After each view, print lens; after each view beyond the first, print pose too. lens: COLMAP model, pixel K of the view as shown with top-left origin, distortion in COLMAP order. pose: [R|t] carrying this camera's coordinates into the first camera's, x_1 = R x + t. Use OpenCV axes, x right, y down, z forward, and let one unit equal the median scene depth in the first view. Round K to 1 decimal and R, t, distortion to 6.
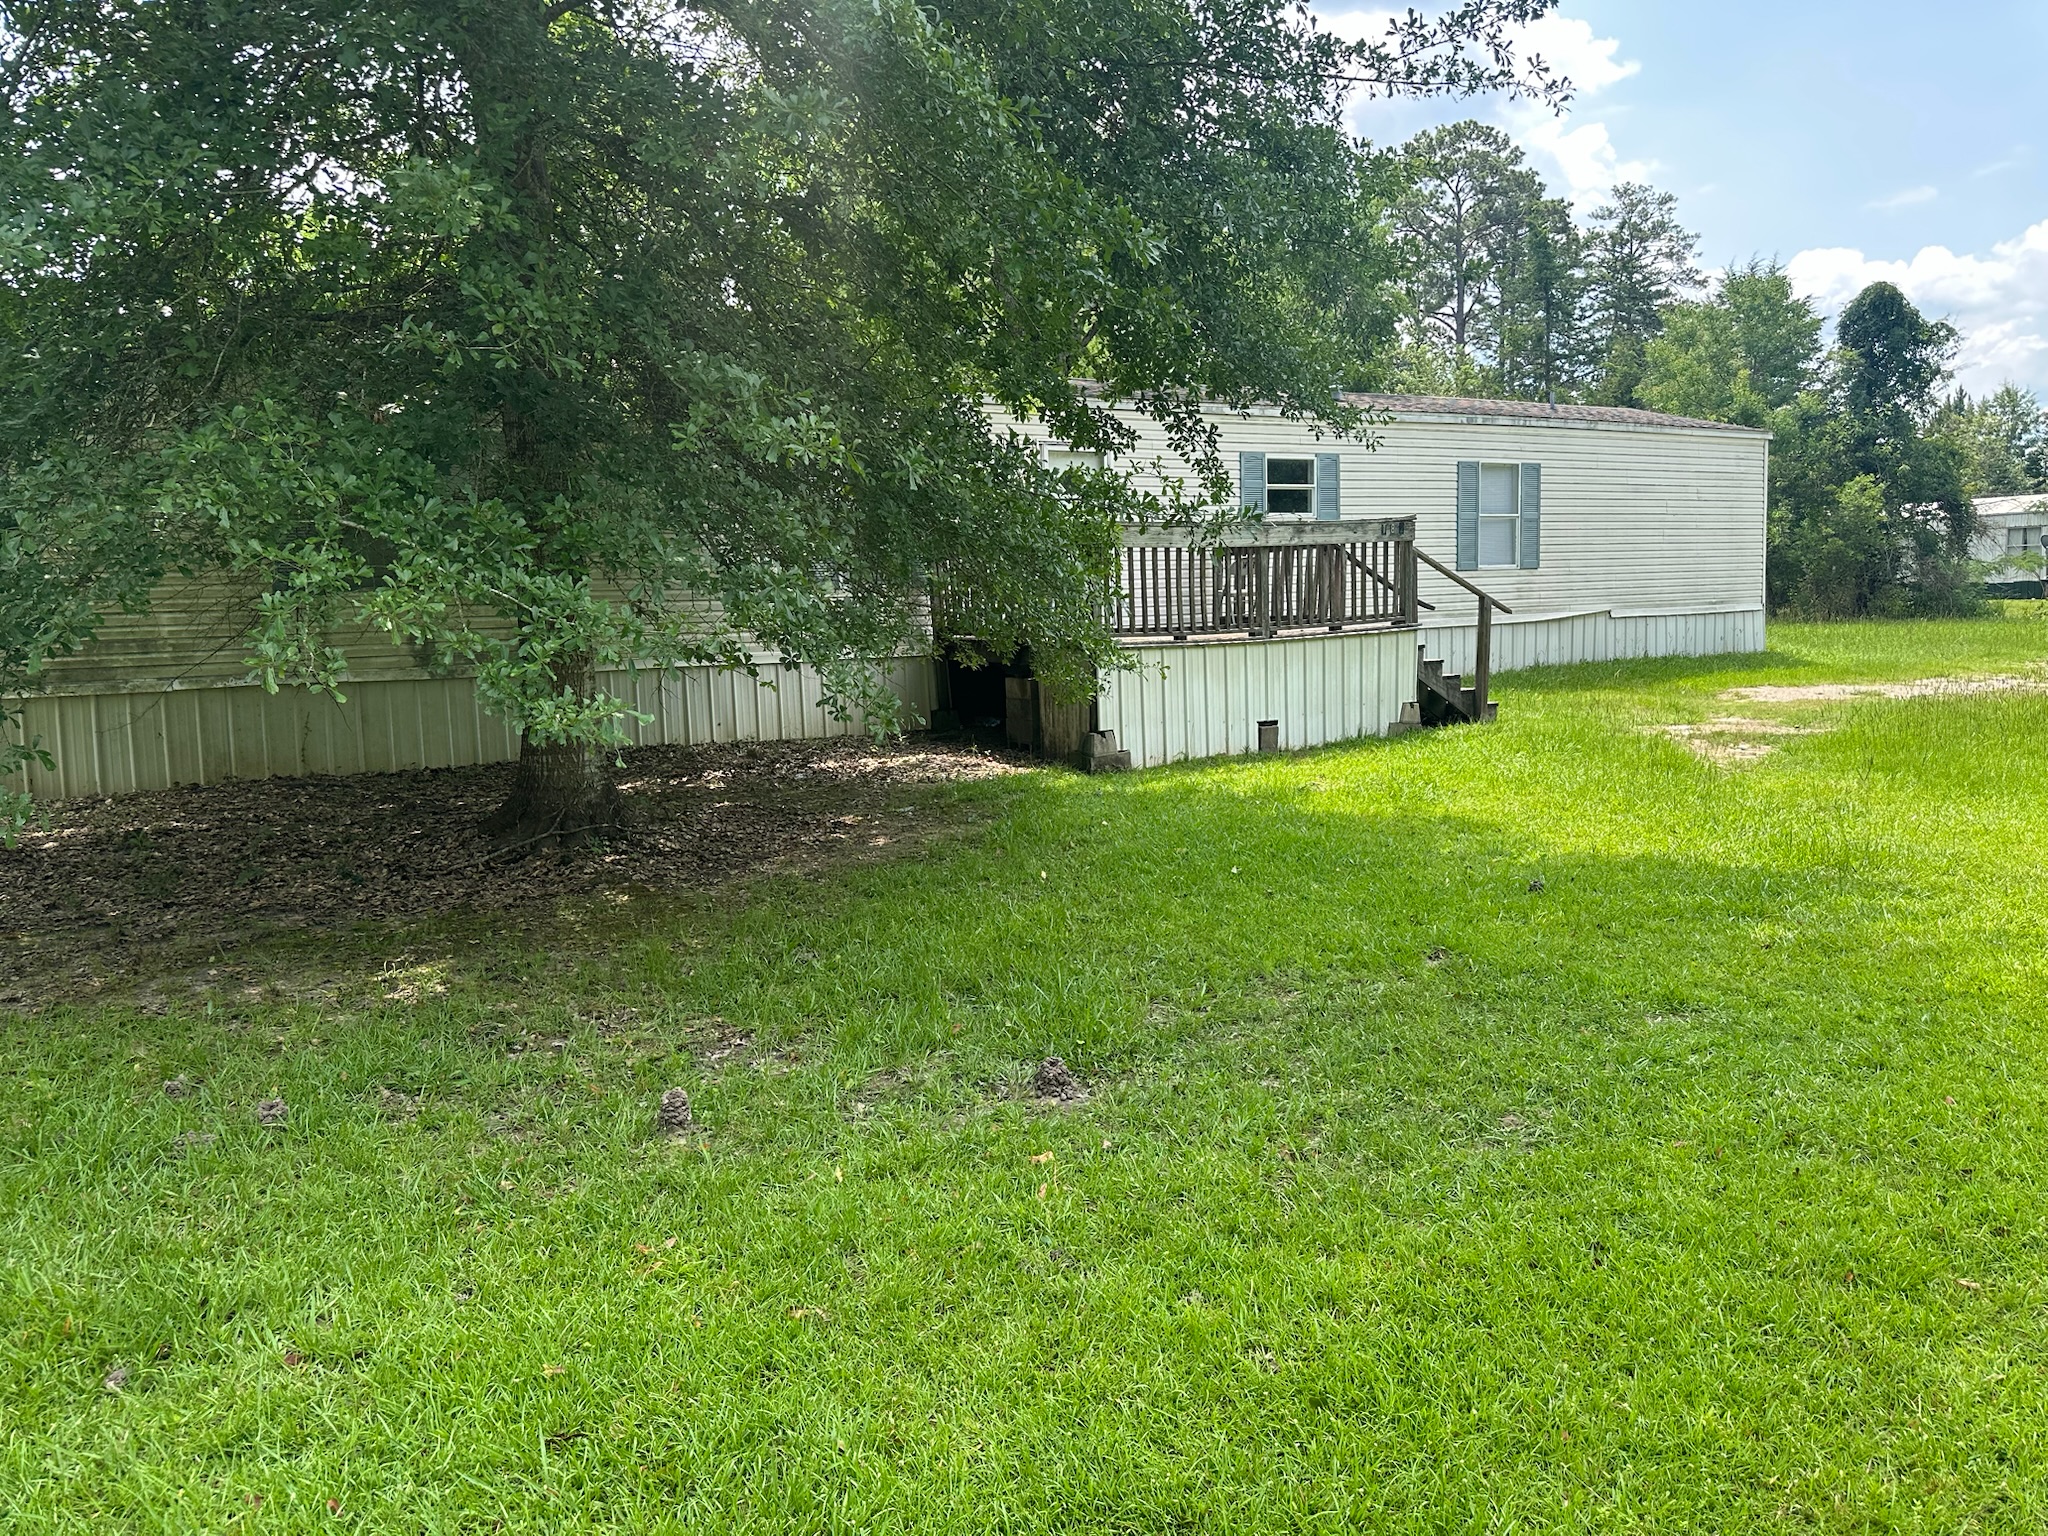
lens RADIAL K [[1419.6, 0, 1024.0], [0, 1419.6, 768.0], [0, 0, 1]] dist [0.045689, -0.180373]
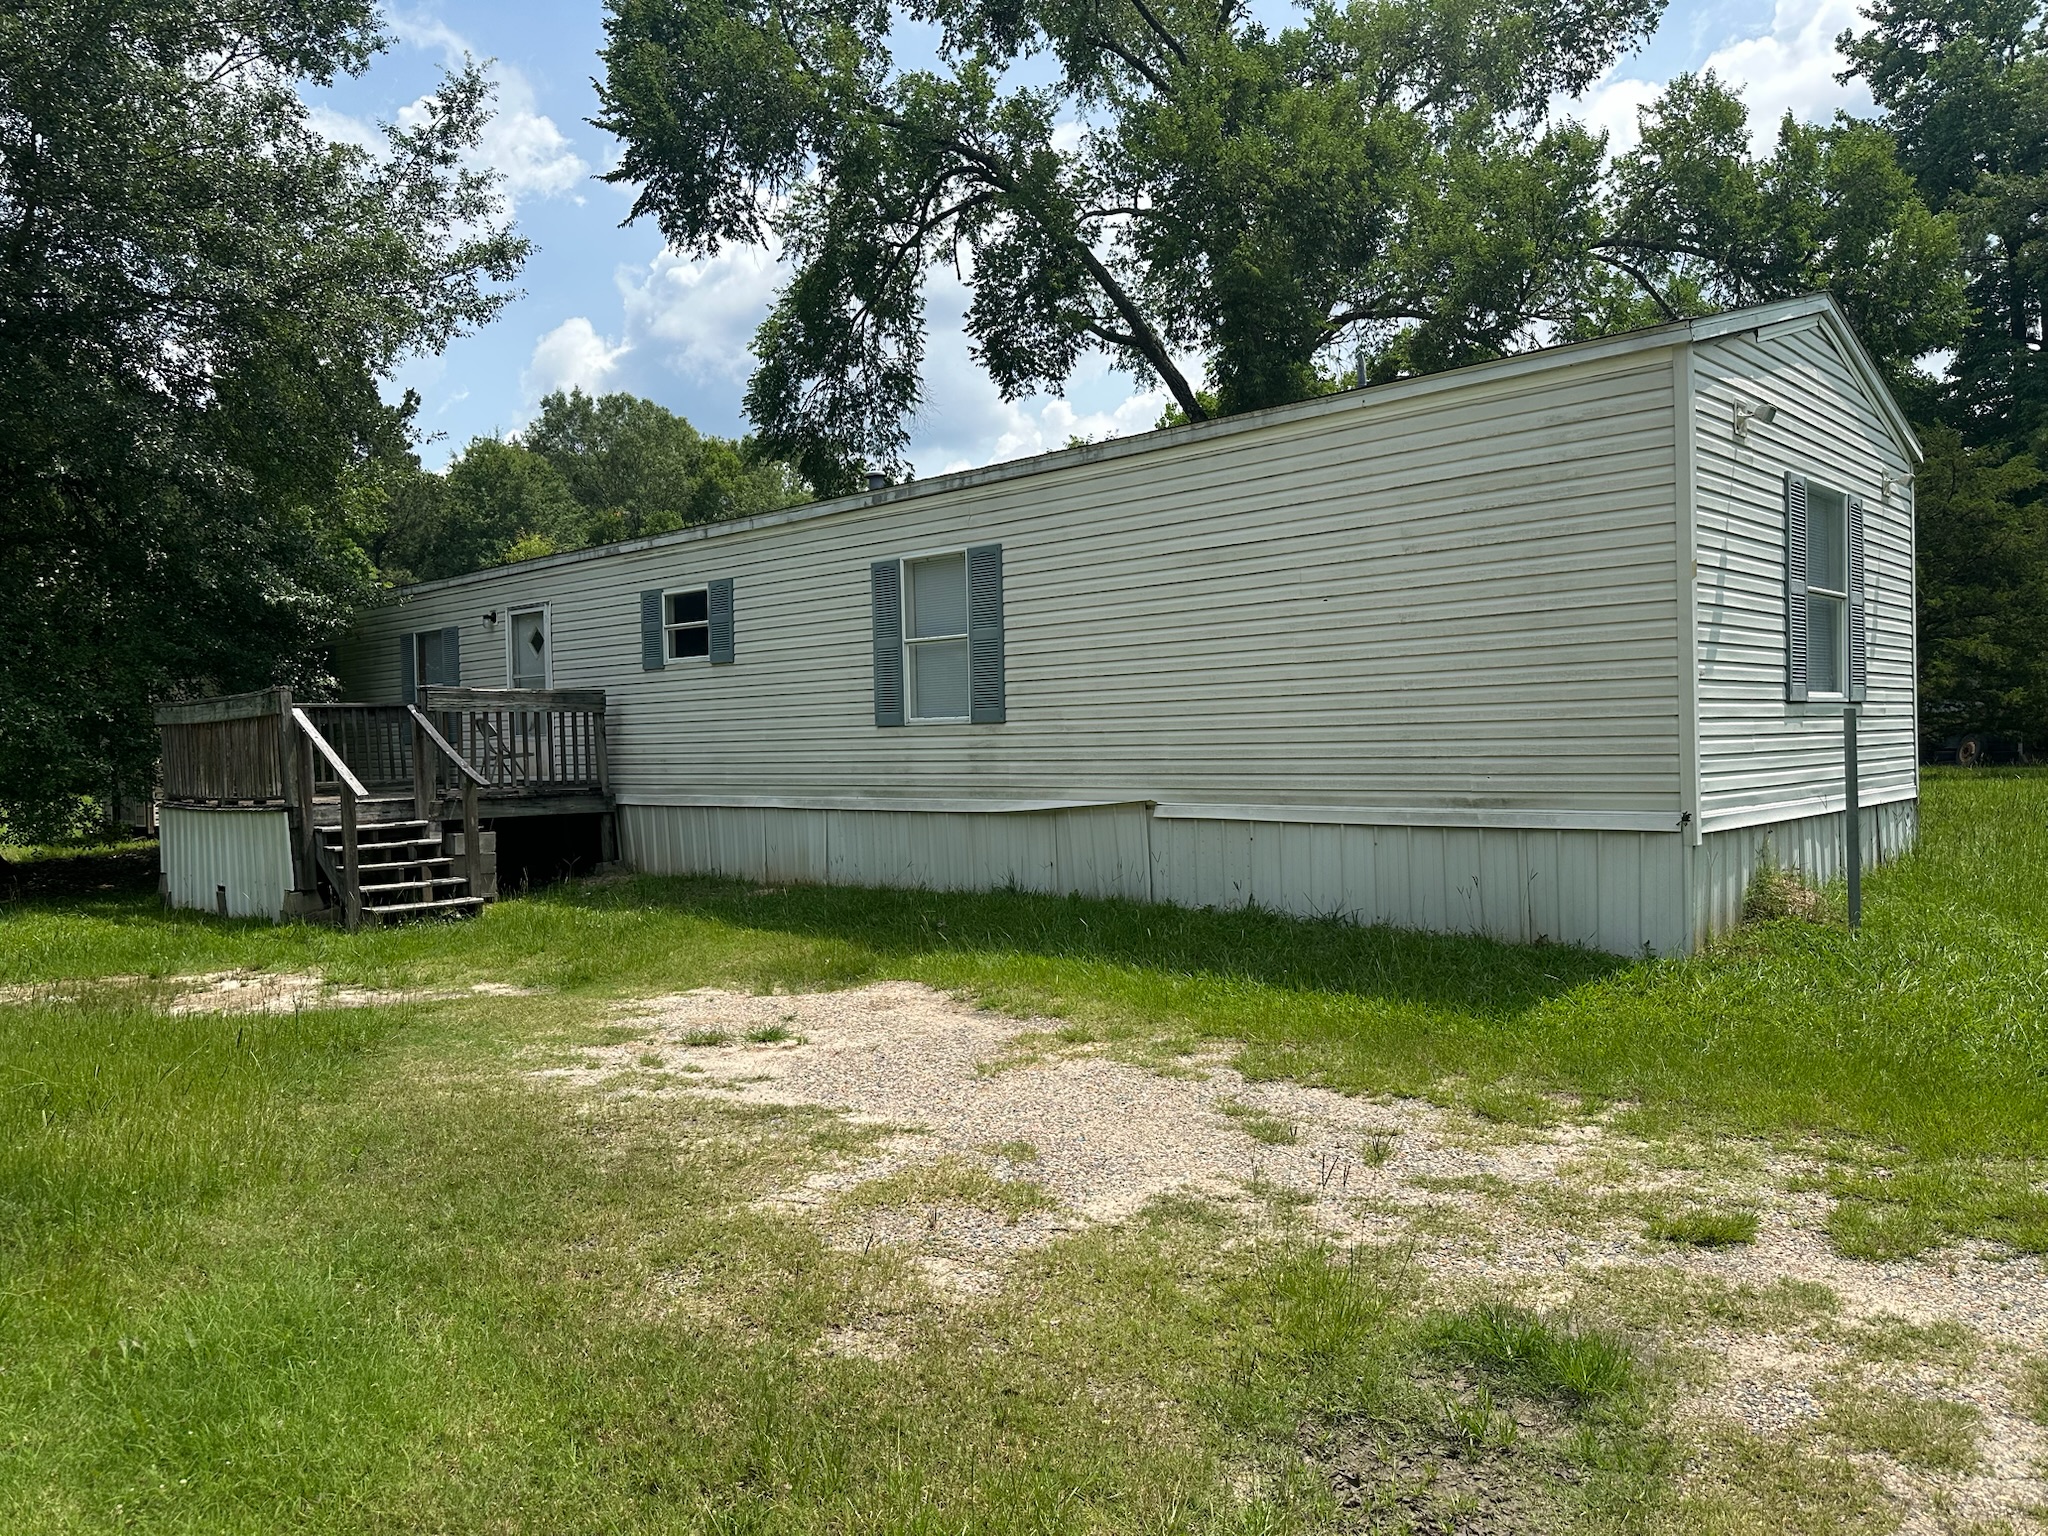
lens RADIAL K [[1419.6, 0, 1024.0], [0, 1419.6, 768.0], [0, 0, 1]] dist [0.045689, -0.180373]
pose [[0.279070, 0.032522, -0.959720, 0.948196], [-0.132926, 0.991113, -0.005066, -0.122364], [0.951026, 0.128985, 0.280913, 0.868317]]
